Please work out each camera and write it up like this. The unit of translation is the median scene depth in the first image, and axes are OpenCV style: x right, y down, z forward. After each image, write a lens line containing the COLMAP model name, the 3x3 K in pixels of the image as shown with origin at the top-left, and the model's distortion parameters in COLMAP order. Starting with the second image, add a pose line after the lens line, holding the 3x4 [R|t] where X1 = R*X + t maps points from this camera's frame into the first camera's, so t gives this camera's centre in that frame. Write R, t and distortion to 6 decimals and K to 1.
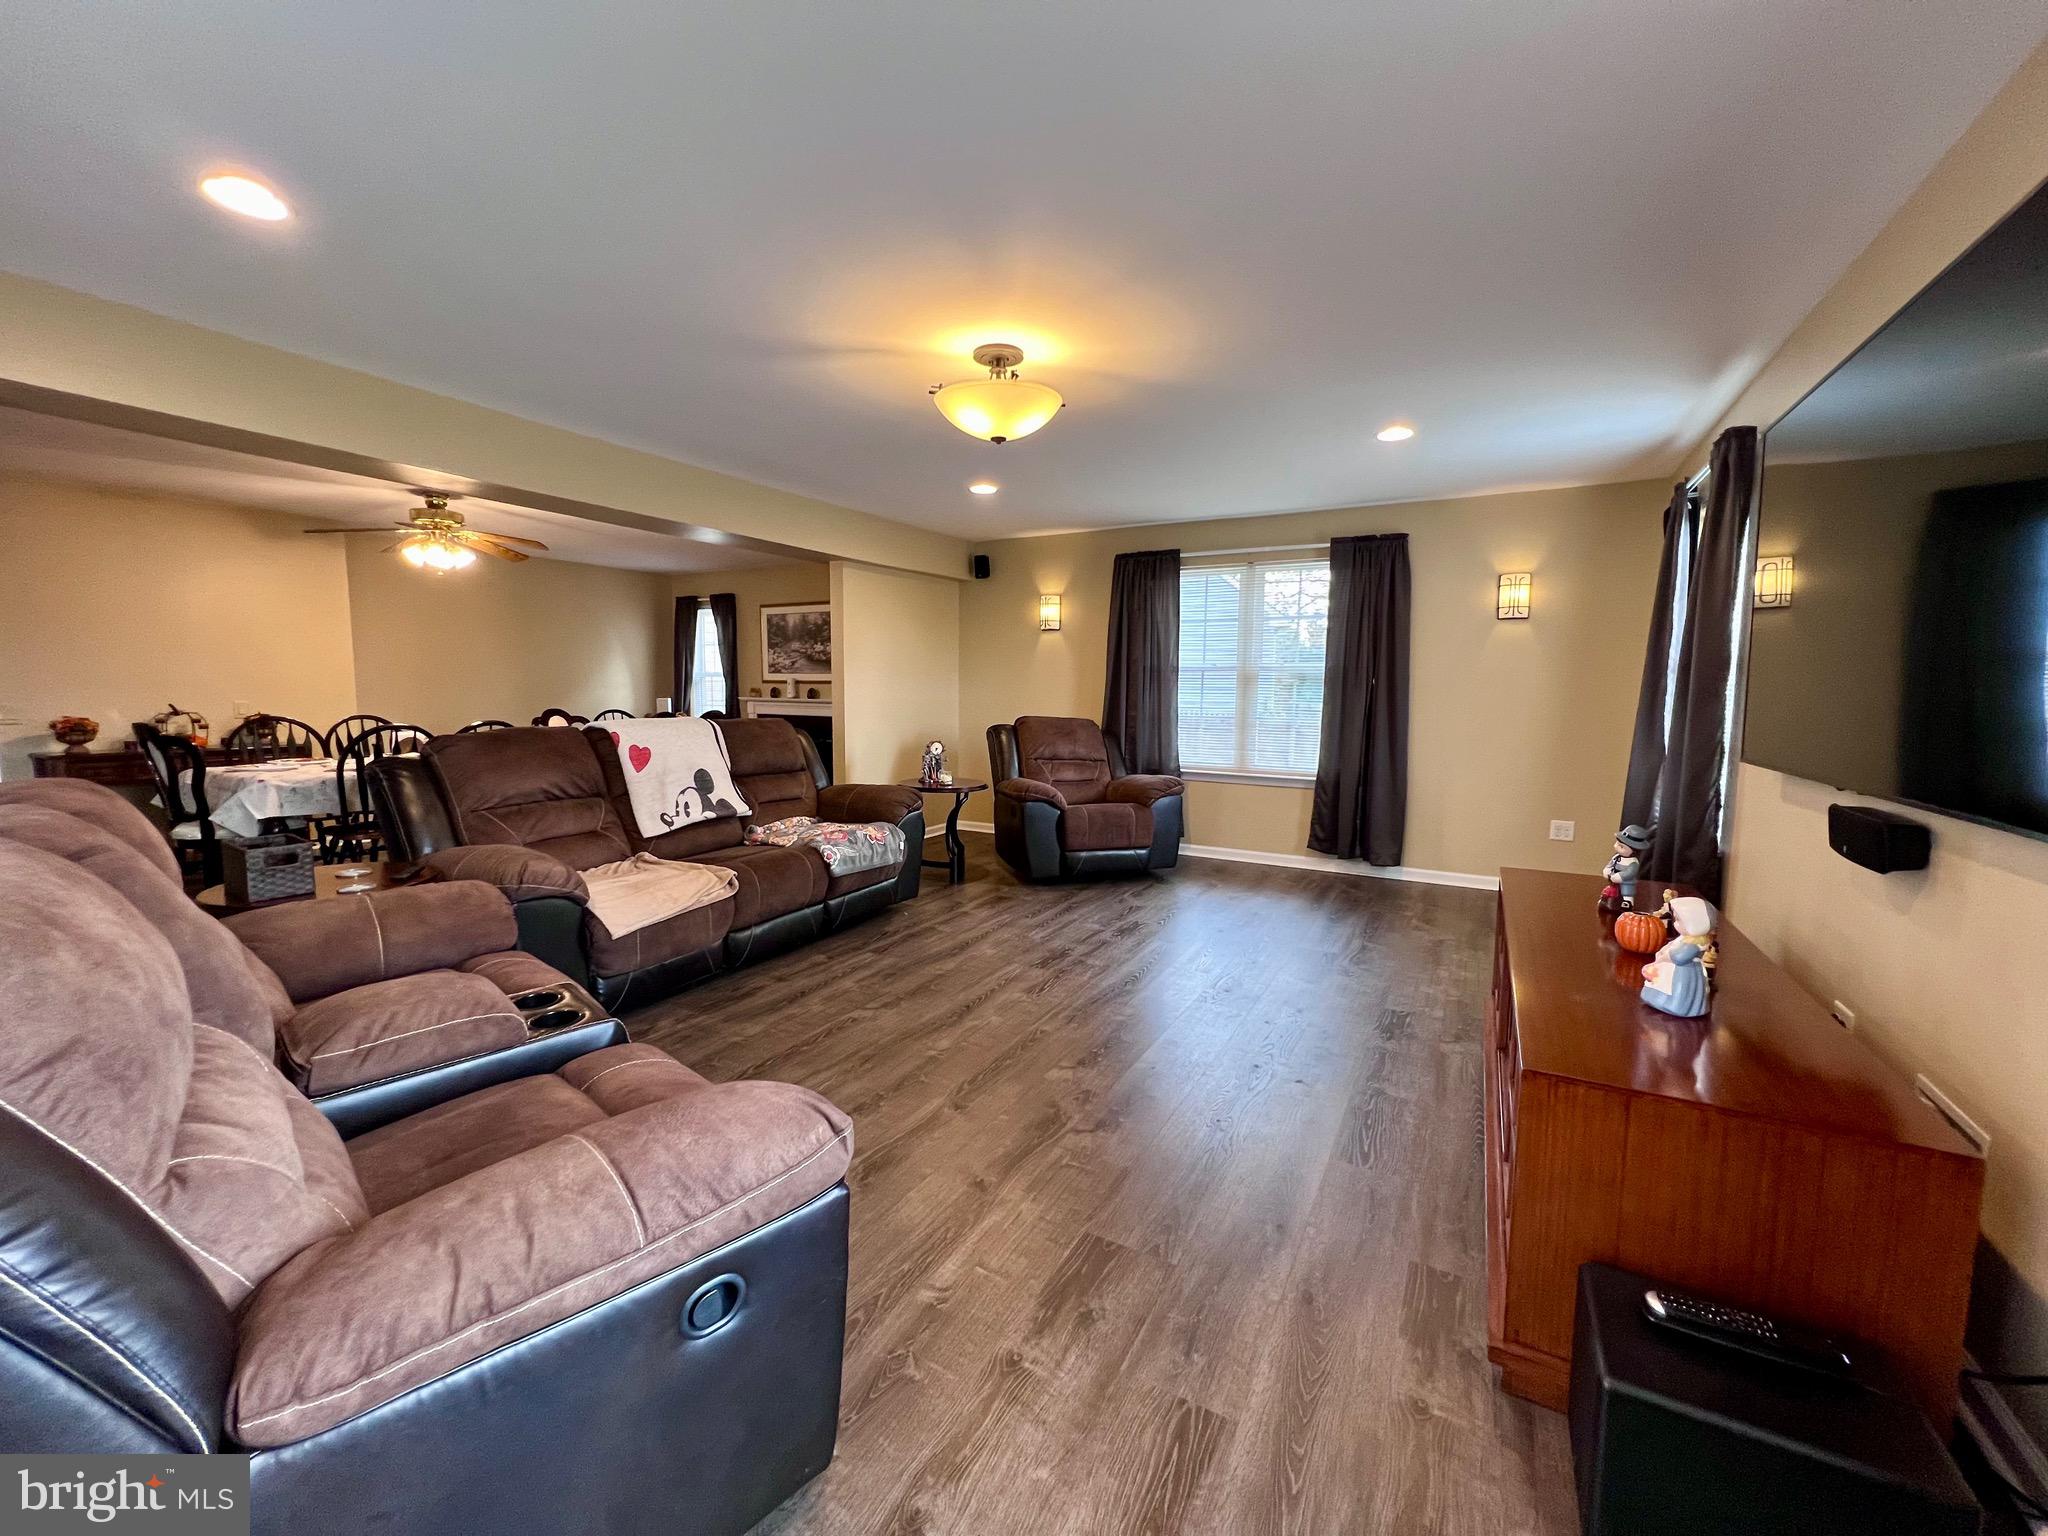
lens RADIAL K [[832.0, 0, 1014.9], [0, 832.0, 760.5], [0, 0, 1]] dist [0.001777, -0.000862]
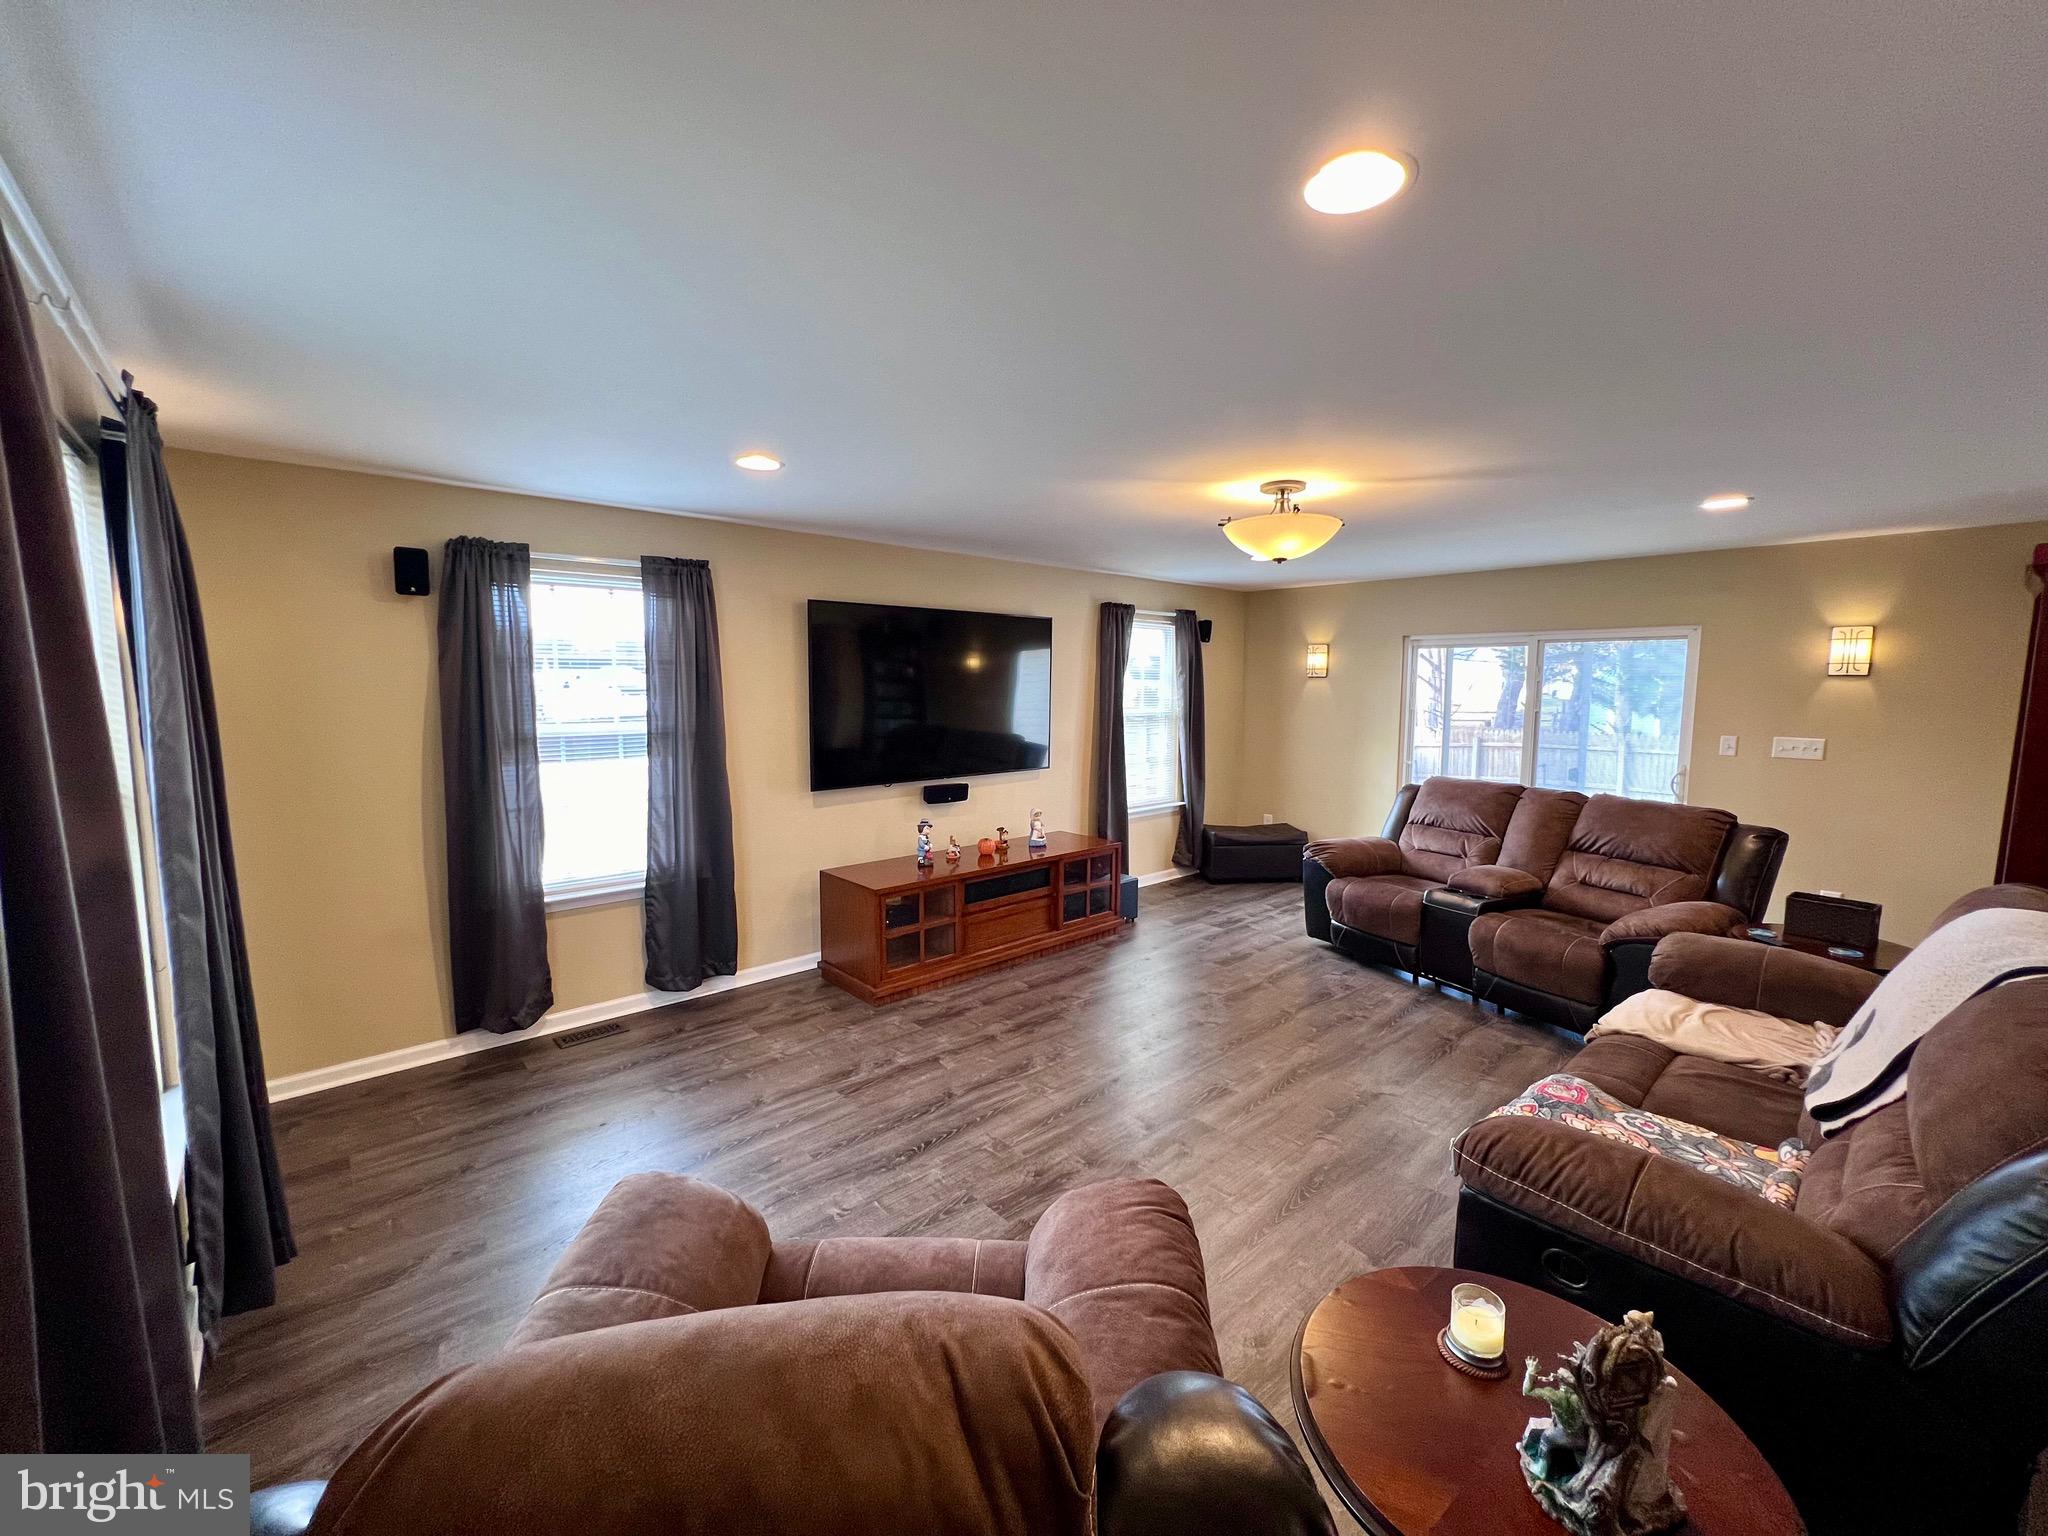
lens RADIAL K [[832.0, 0, 1014.9], [0, 832.0, 758.8], [0, 0, 1]] dist [0.001777, -0.000862]
pose [[-0.947989, -0.042601, 0.315439, -0.026028], [0.015531, 0.983632, 0.179518, -0.180895], [-0.317924, 0.175080, -0.931811, 1.217779]]
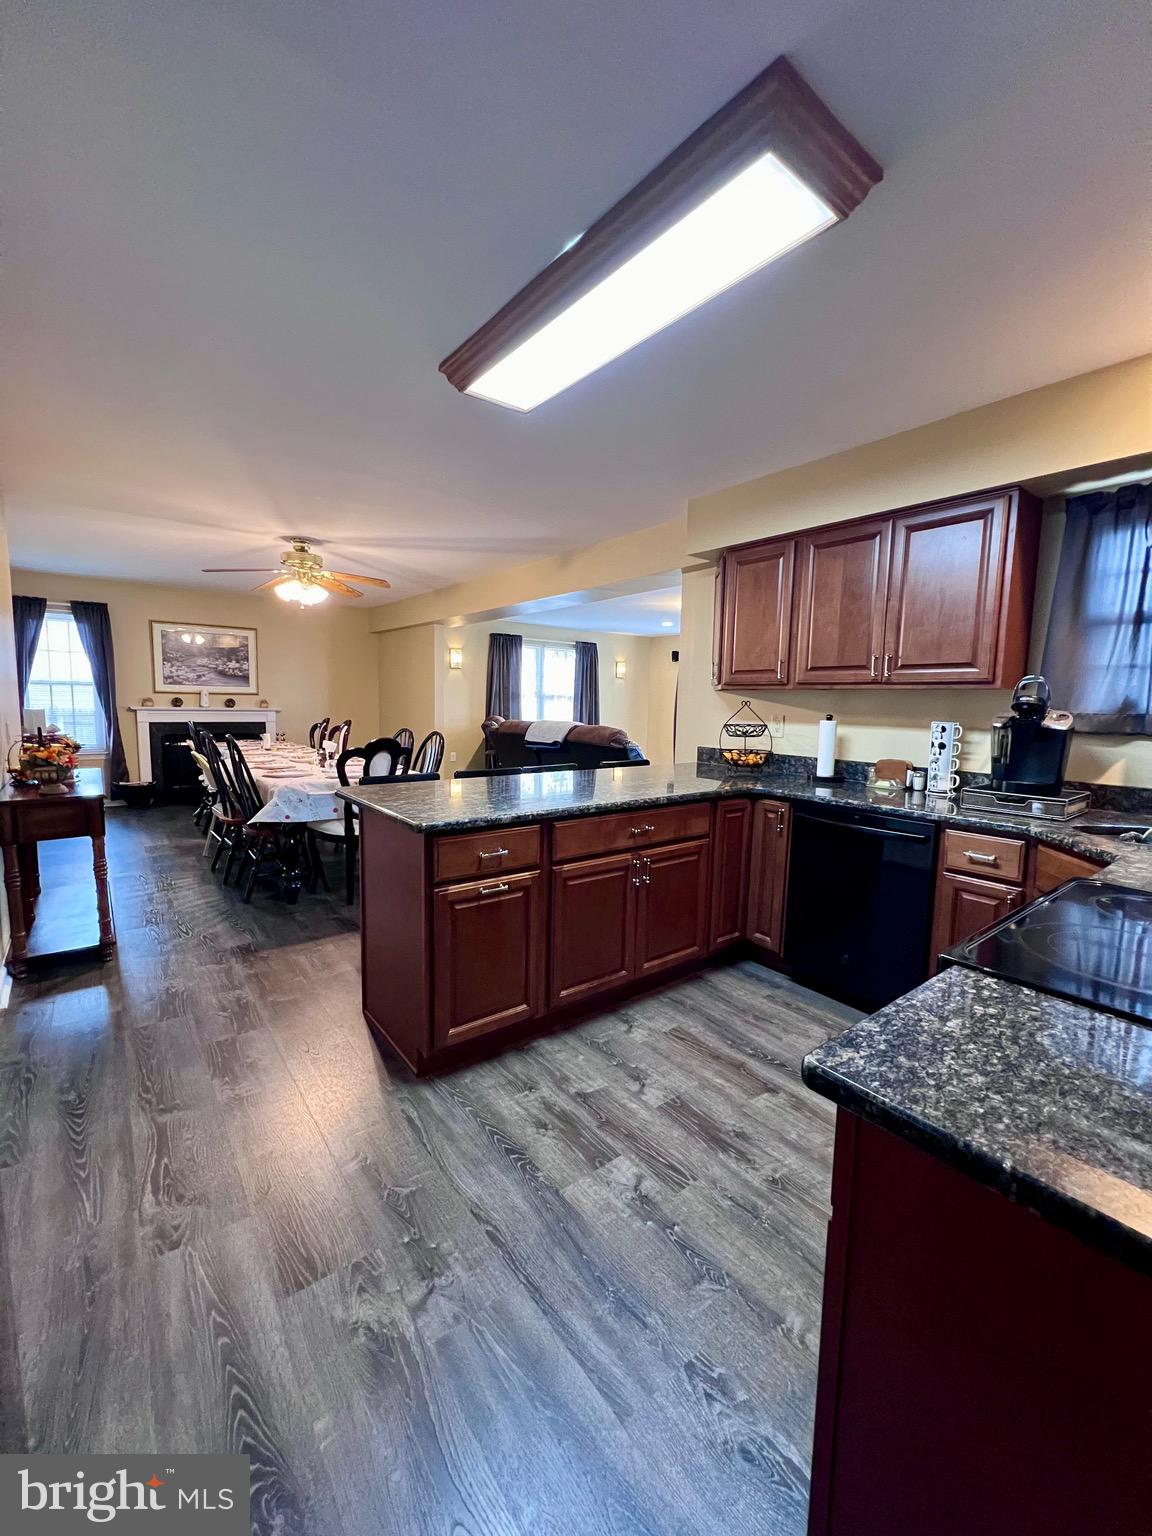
lens RADIAL K [[624.0, 0, 570.4], [0, 624.0, 774.9], [0, 0, 1]] dist [0.001777, -0.000862]
pose [[0.388726, -0.106024, 0.915233, -1.371247], [0.068324, 0.993939, 0.086122, -0.032593], [-0.918817, 0.029054, 0.393614, 0.297184]]
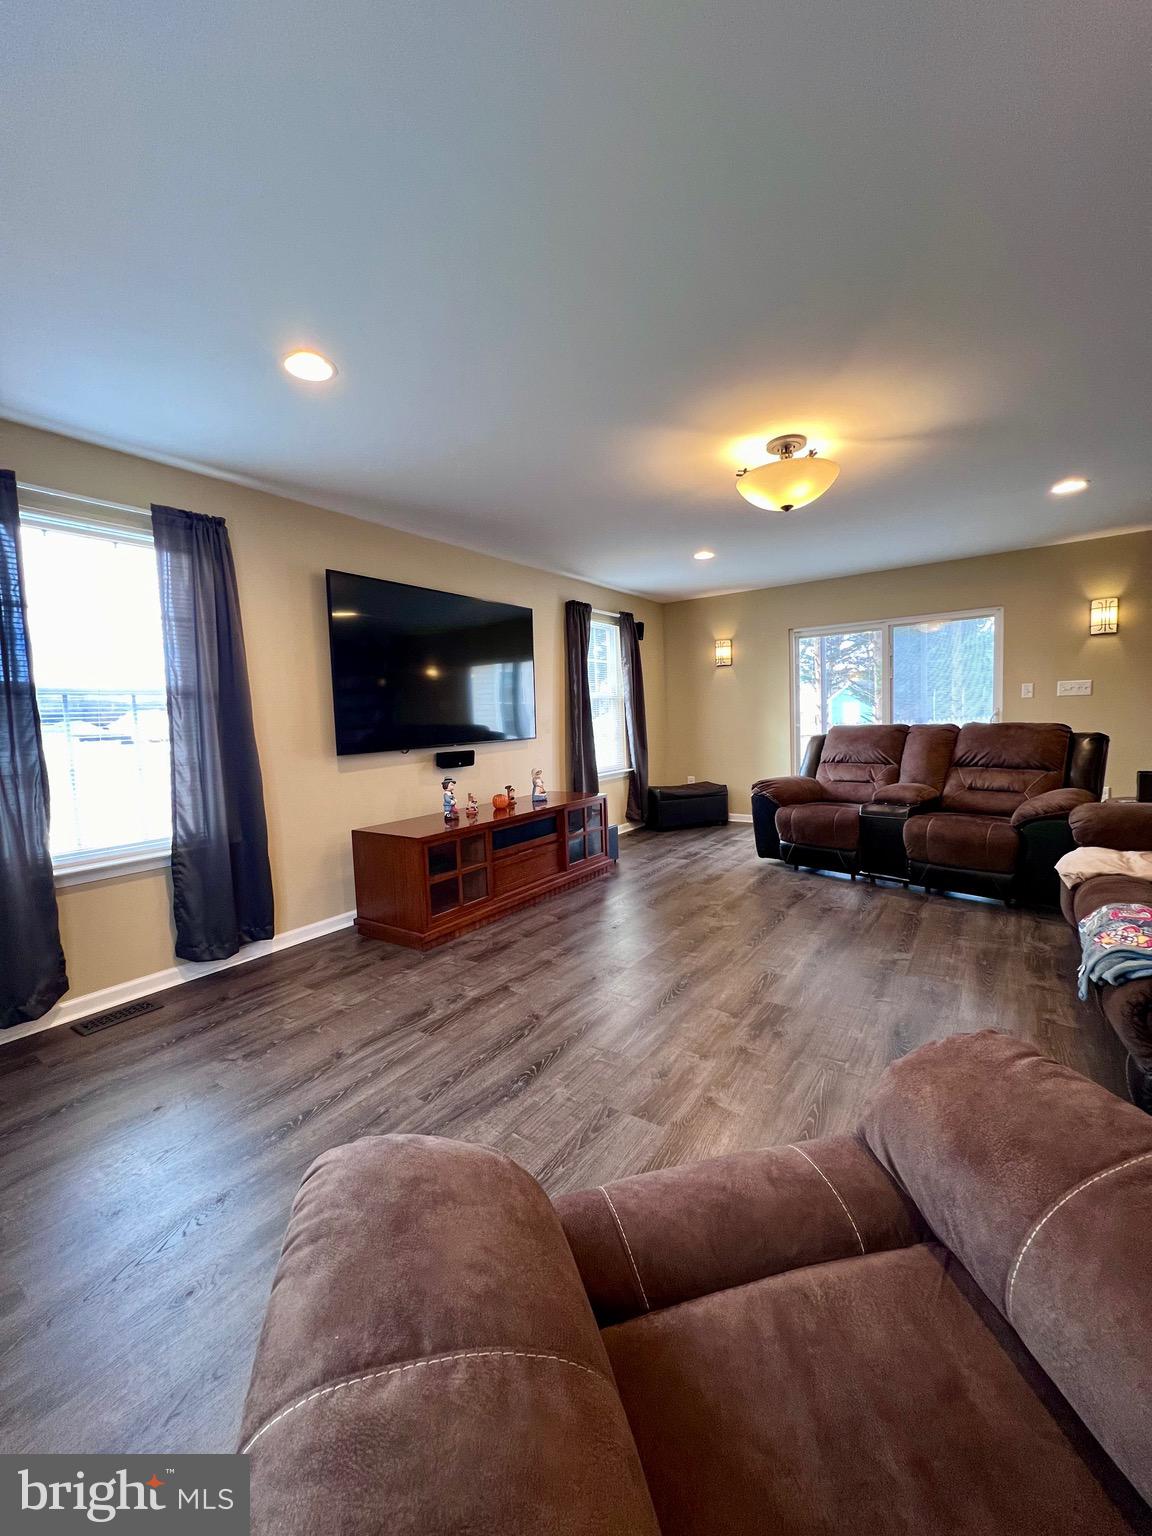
lens RADIAL K [[624.0, 0, 578.9], [0, 624.0, 760.4], [0, 0, 1]] dist [0.001777, -0.000862]
pose [[-0.995966, 0.022396, 0.086895, 0.124953], [0.036031, 0.986674, 0.158672, -0.089824], [-0.082183, 0.161163, -0.983500, 1.130018]]
